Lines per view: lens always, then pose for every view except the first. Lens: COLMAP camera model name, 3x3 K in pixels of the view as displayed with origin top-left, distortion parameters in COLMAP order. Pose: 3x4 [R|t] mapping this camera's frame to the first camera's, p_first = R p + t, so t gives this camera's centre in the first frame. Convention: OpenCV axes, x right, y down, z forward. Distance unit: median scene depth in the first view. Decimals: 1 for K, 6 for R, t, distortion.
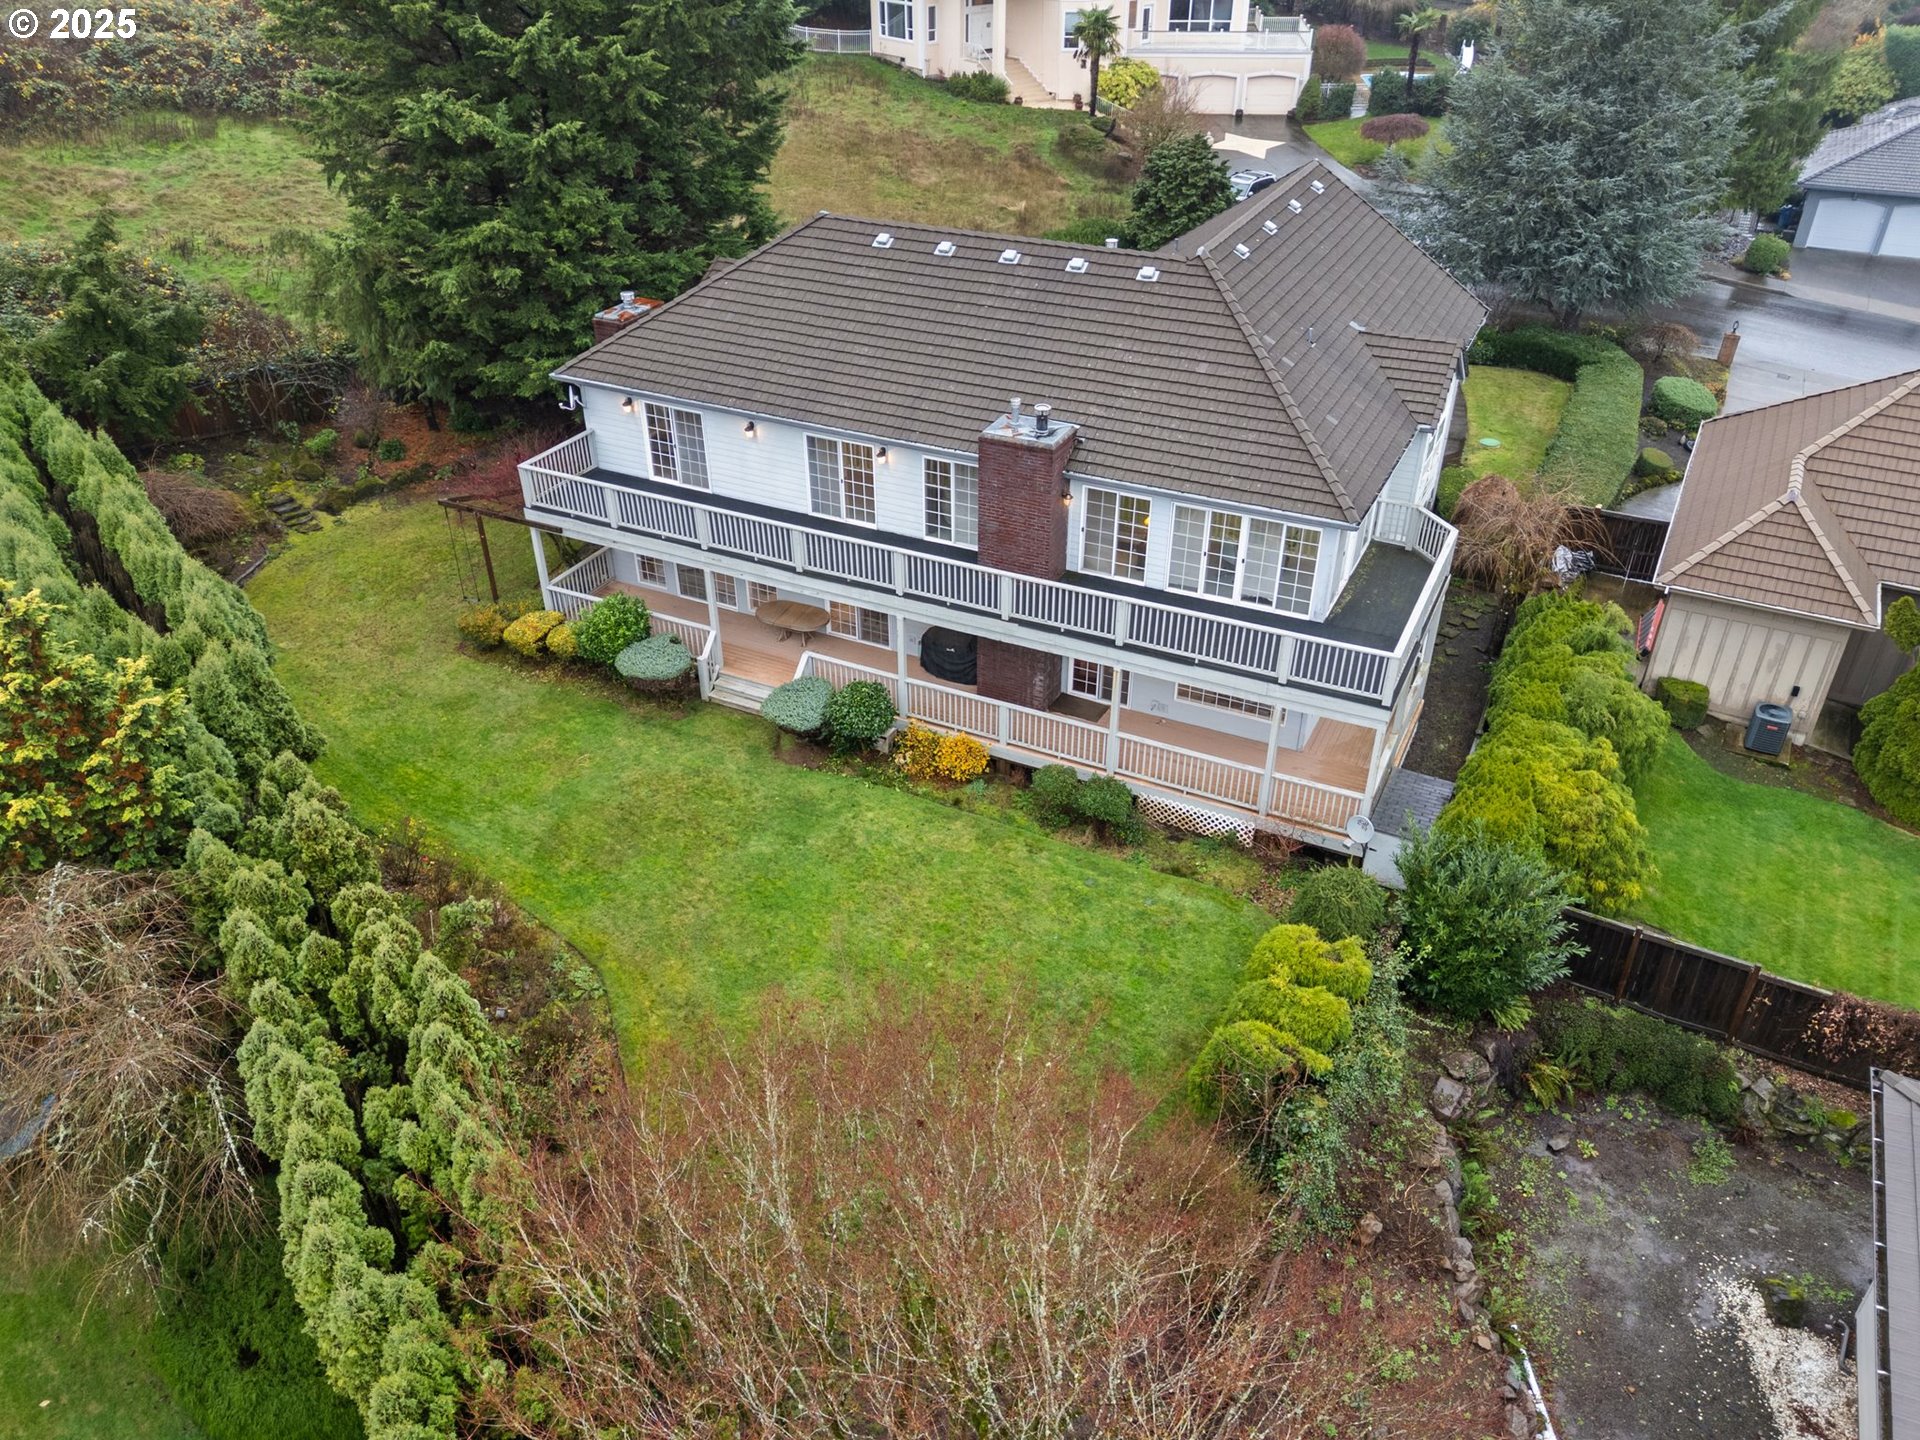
lens RADIAL K [[1387.9, 0, 937.4], [0, 1387.9, 713.9], [0, 0, 1]] dist [0.041795, -0.005032]
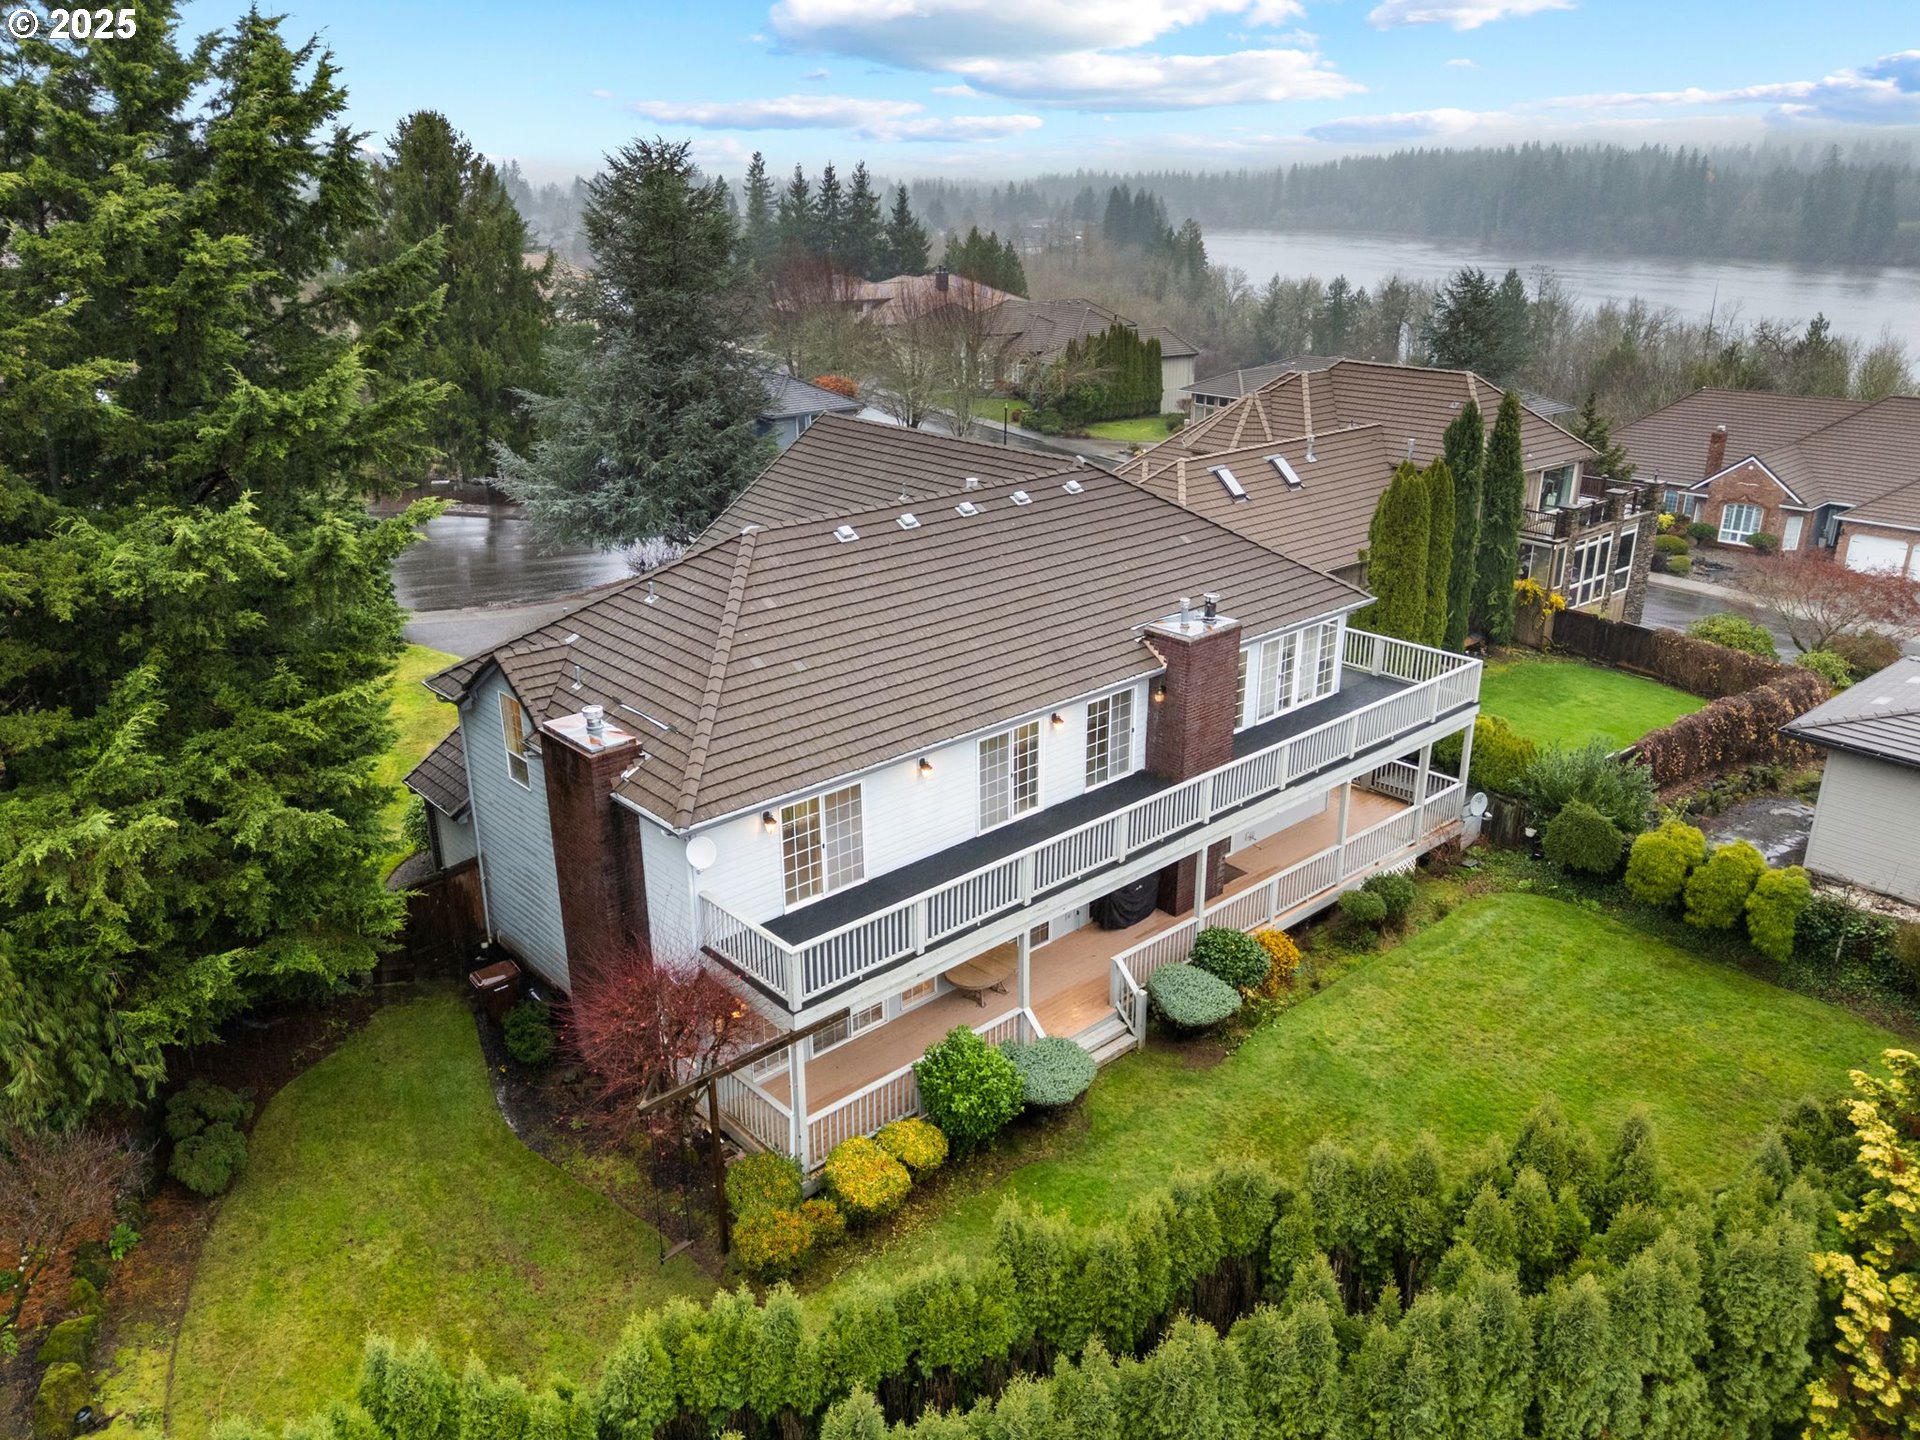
lens RADIAL K [[1387.9, 0, 937.4], [0, 1387.9, 713.9], [0, 0, 1]] dist [0.041795, -0.005032]
pose [[0.370409, -0.328830, 0.868716, -0.842095], [0.510477, 0.853411, 0.105375, -0.322780], [-0.776022, 0.404428, 0.483971, 0.621352]]
